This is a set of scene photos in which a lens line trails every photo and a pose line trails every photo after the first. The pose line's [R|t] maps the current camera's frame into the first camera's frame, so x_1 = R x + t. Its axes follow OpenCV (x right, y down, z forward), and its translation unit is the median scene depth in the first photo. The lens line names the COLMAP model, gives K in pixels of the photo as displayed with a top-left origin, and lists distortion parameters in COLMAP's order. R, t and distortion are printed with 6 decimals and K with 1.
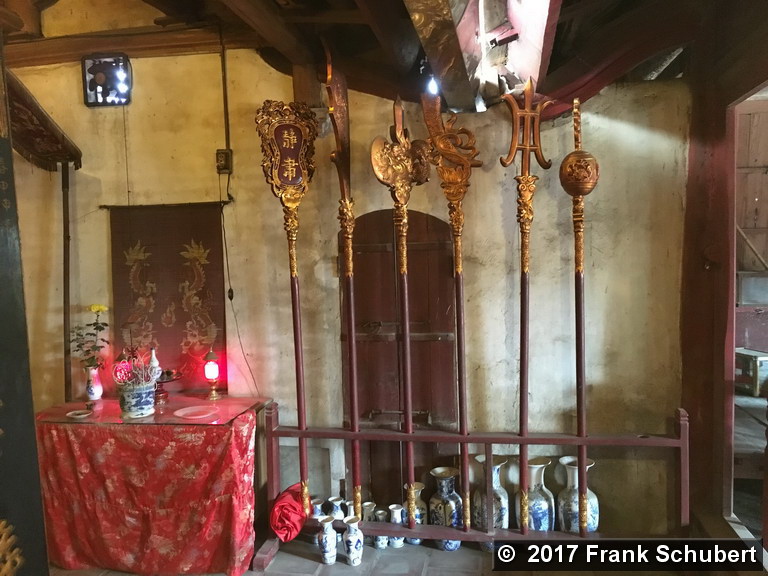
lens RADIAL K [[651.5, 0, 384.0], [0, 651.5, 288.0], [0, 0, 1]] dist [0.078141, -0.104742]
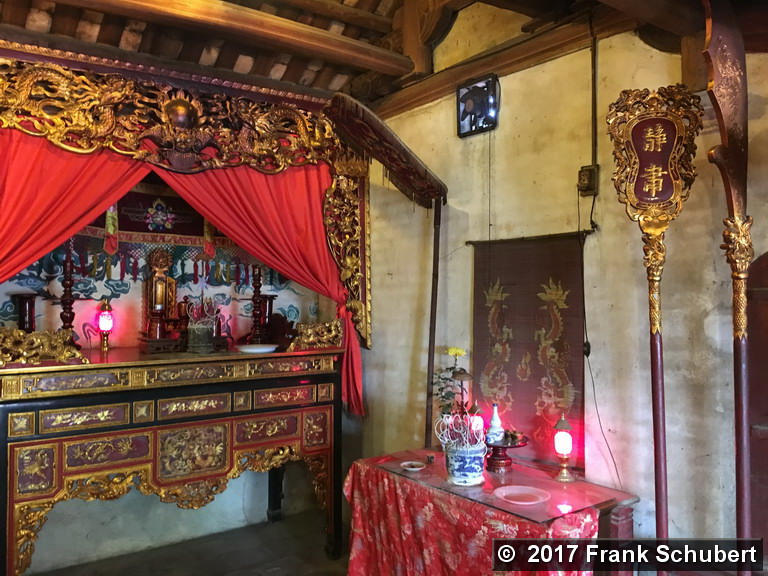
lens RADIAL K [[651.5, 0, 384.0], [0, 651.5, 288.0], [0, 0, 1]] dist [0.078141, -0.104742]
pose [[0.736076, 0.019161, -0.676628, 0.113548], [-0.056977, 0.997806, -0.033726, -0.022517], [0.674497, 0.063377, 0.735552, 0.256734]]
